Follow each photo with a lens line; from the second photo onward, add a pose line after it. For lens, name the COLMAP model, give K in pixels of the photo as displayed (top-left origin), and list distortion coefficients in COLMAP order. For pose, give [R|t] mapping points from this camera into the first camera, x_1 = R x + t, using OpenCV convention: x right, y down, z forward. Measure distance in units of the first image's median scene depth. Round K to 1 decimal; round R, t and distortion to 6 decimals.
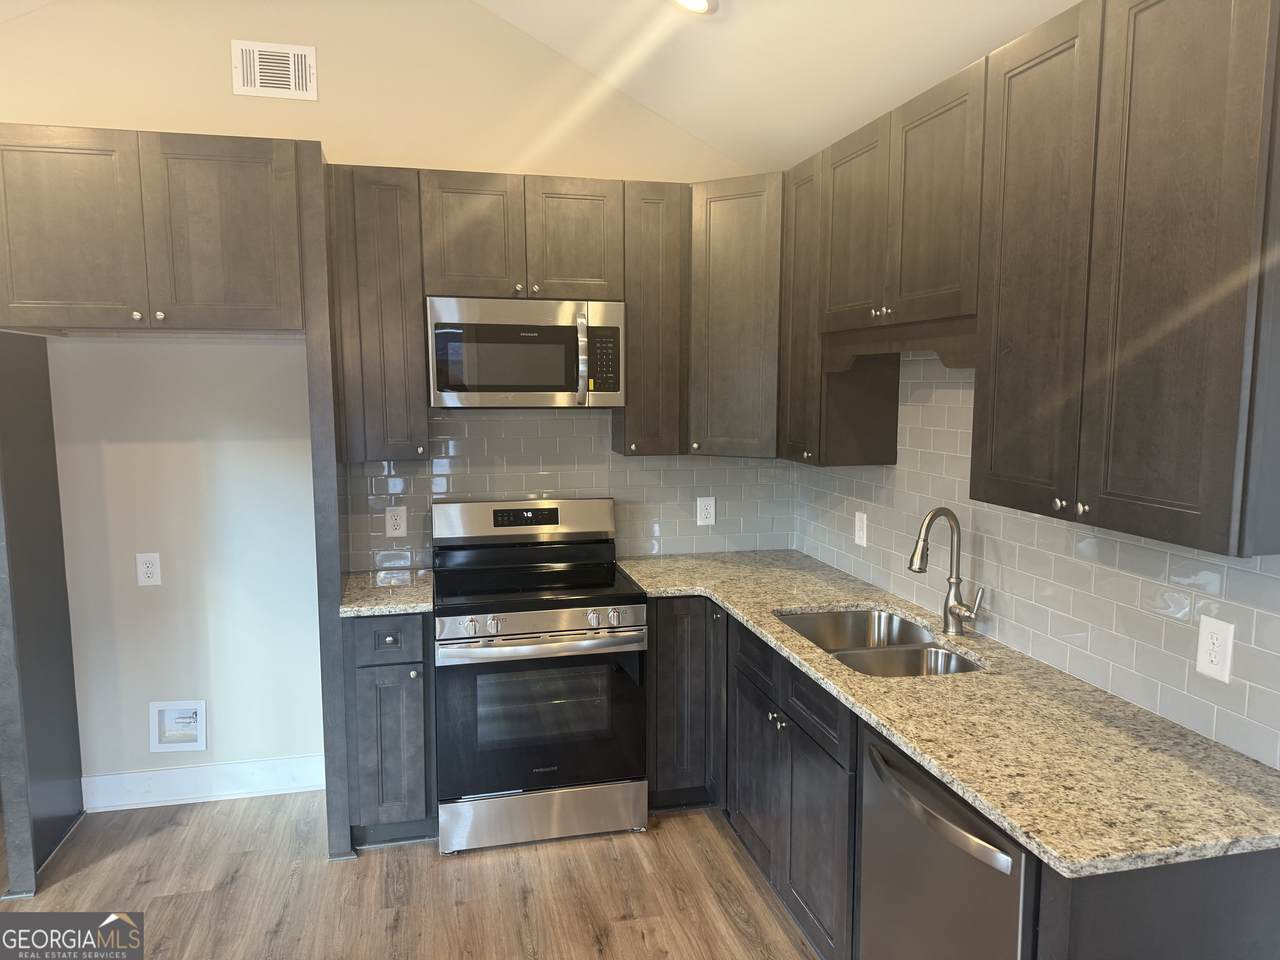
lens RADIAL K [[901.4, 0, 652.6], [0, 901.4, 485.9], [0, 0, 1]] dist [0.071386, -0.077726]
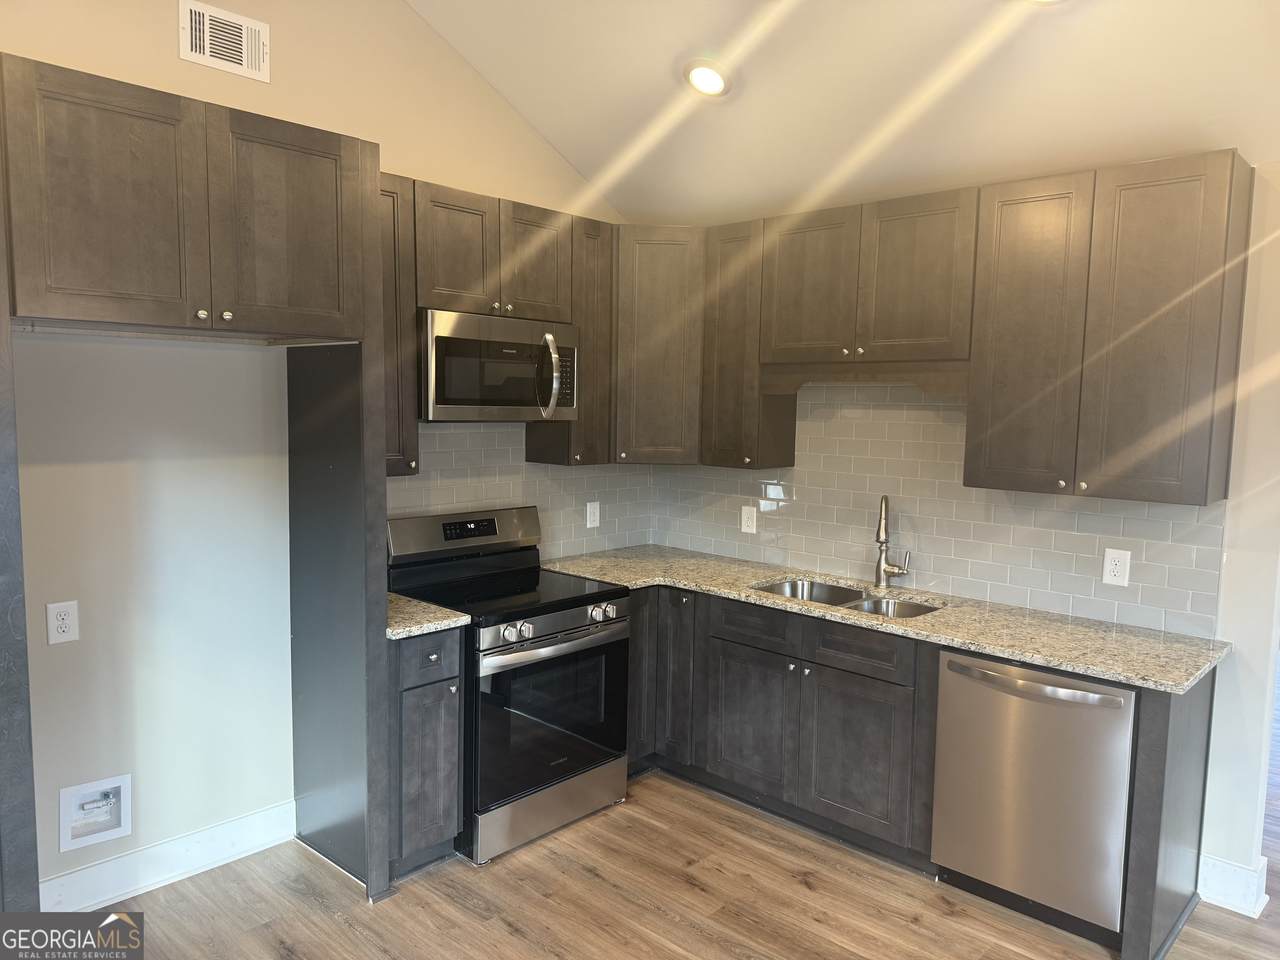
lens RADIAL K [[901.4, 0, 639.2], [0, 901.4, 482.0], [0, 0, 1]] dist [0.071386, -0.077726]
pose [[0.830986, -0.034468, 0.555225, -0.627688], [0.044534, 0.998997, -0.004636, -0.005355], [-0.554509, 0.028579, 0.831687, 0.055707]]
